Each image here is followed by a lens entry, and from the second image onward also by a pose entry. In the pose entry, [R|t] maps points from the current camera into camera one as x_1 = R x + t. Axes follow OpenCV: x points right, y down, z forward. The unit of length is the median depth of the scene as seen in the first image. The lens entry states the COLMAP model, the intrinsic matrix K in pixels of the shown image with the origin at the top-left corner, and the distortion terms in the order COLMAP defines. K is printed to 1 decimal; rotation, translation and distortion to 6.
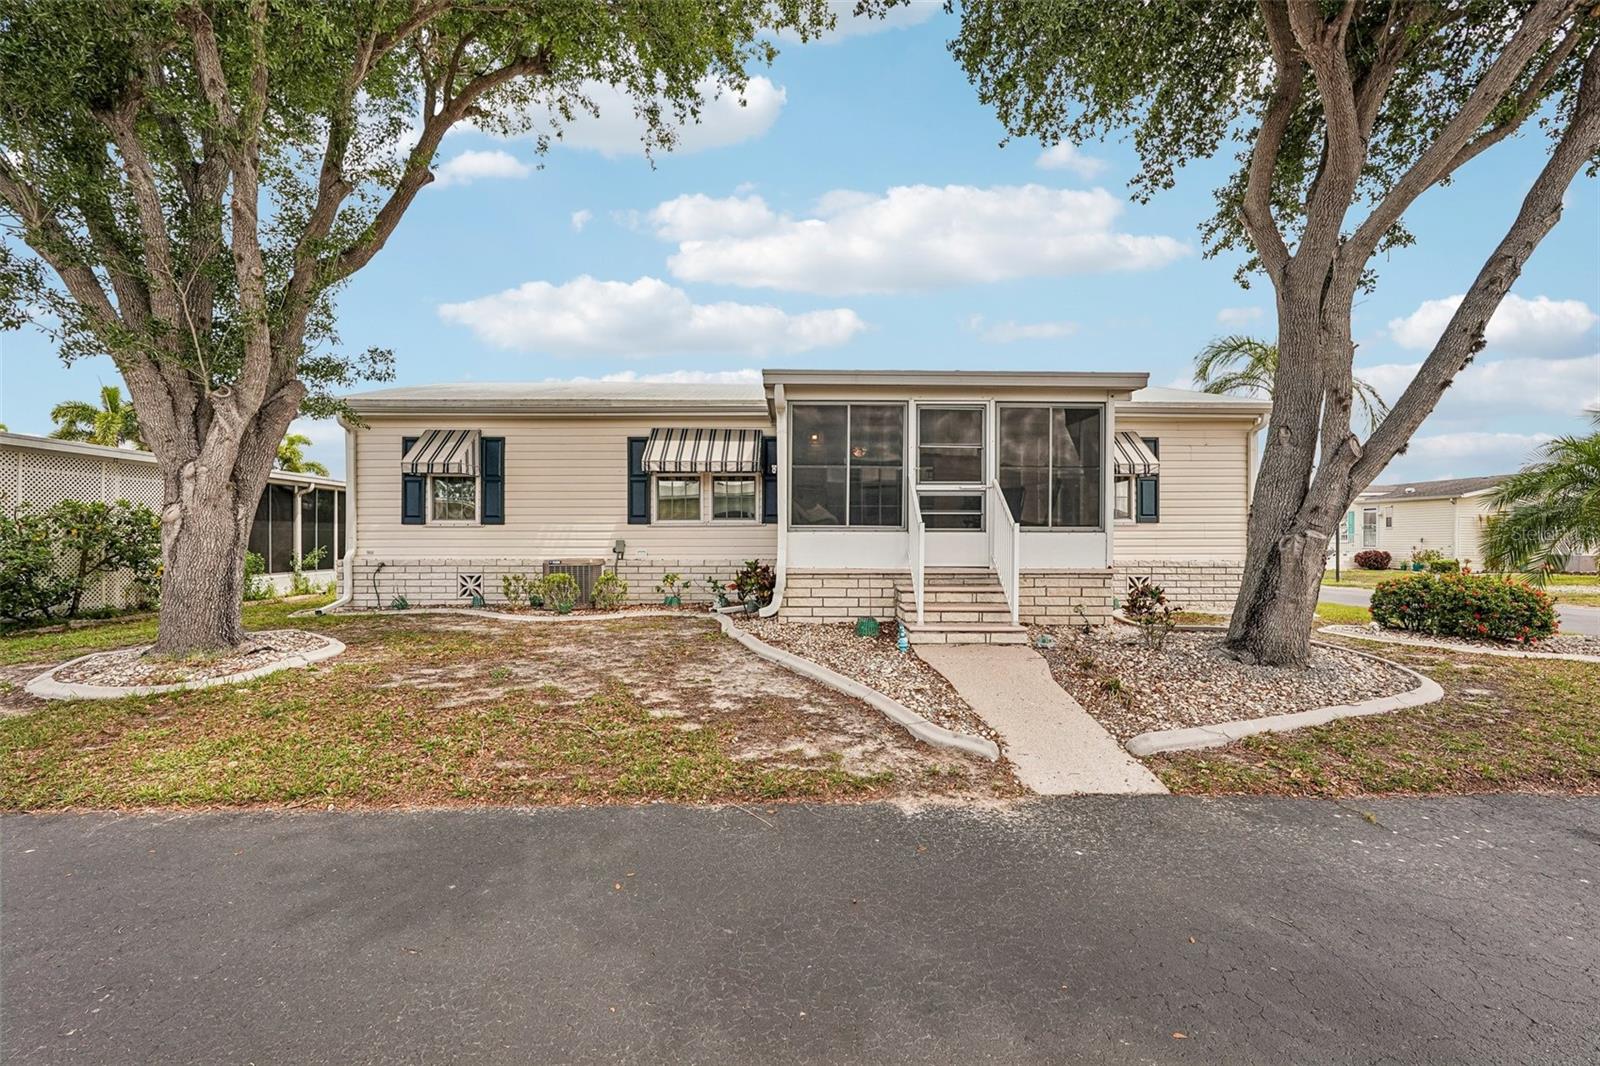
lens RADIAL K [[706.2, 0, 800.9], [0, 706.2, 539.2], [0, 0, 1]] dist [-0.015565, 0.008613]
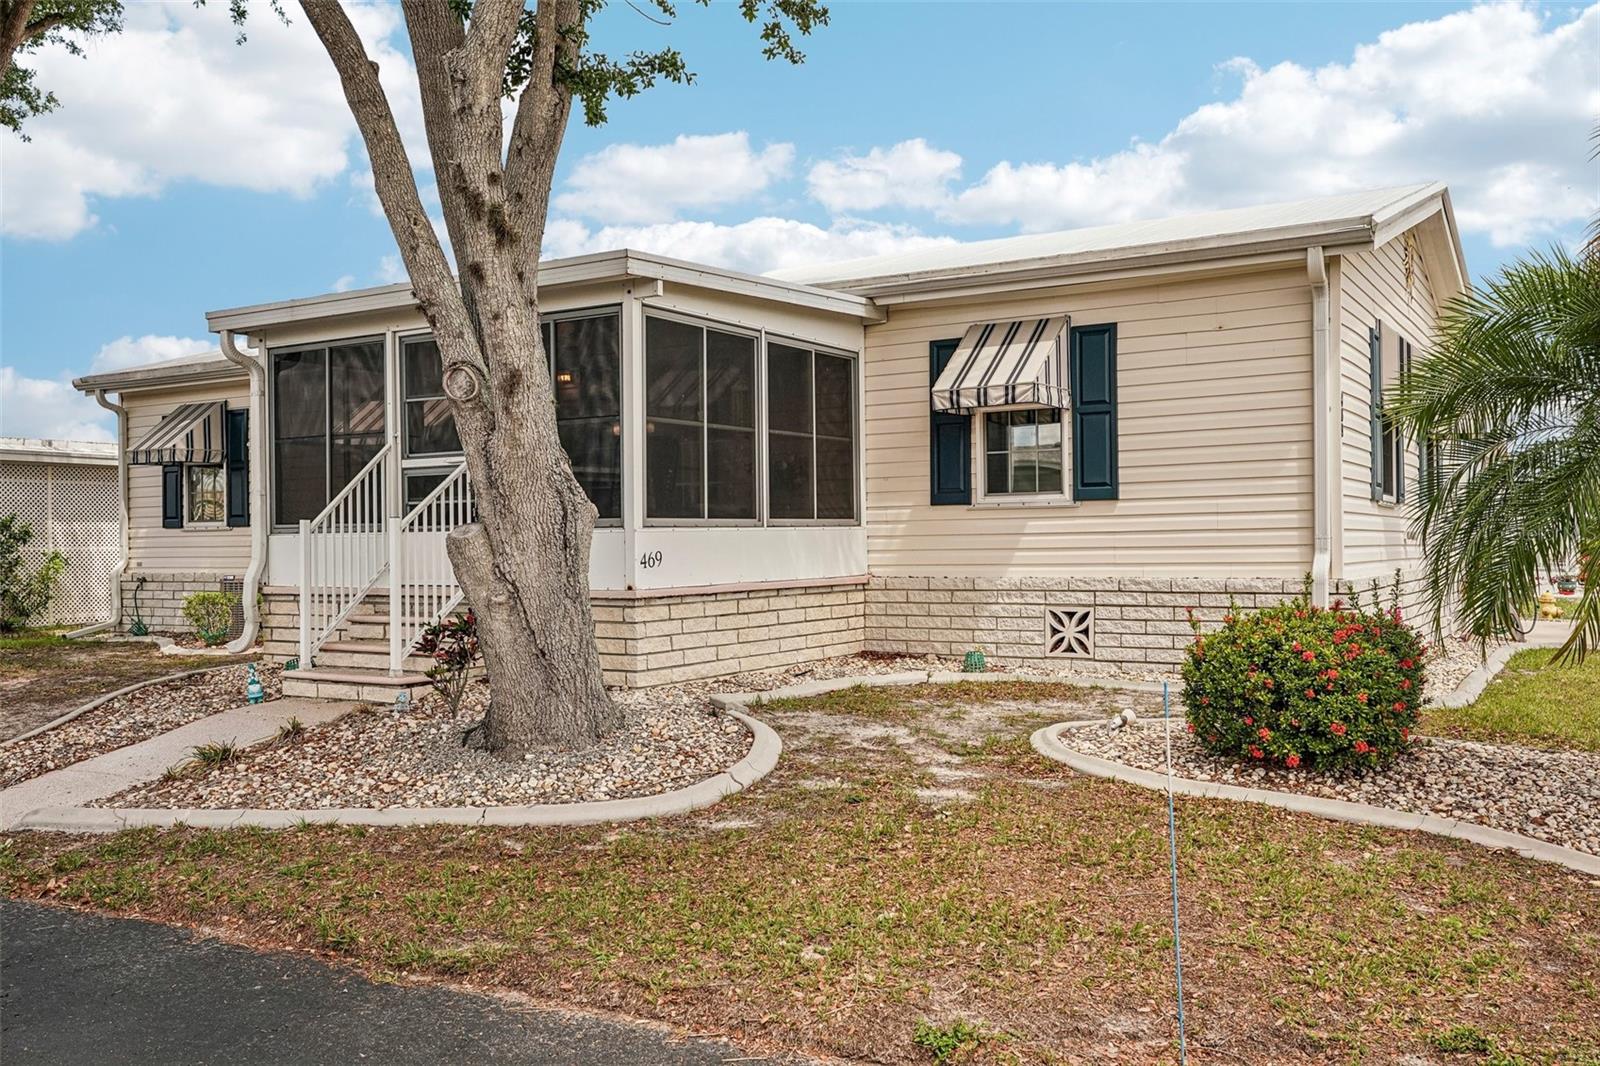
lens RADIAL K [[1502.6, 0, 800.0], [0, 1502.6, 533.0], [0, 0, 1]] dist [-0.005222, -0.002184]
pose [[0.817772, -0.013952, -0.575374, 0.989747], [0.016071, 0.999870, -0.001403, -0.002683], [0.575318, -0.008100, 0.817890, 0.035437]]
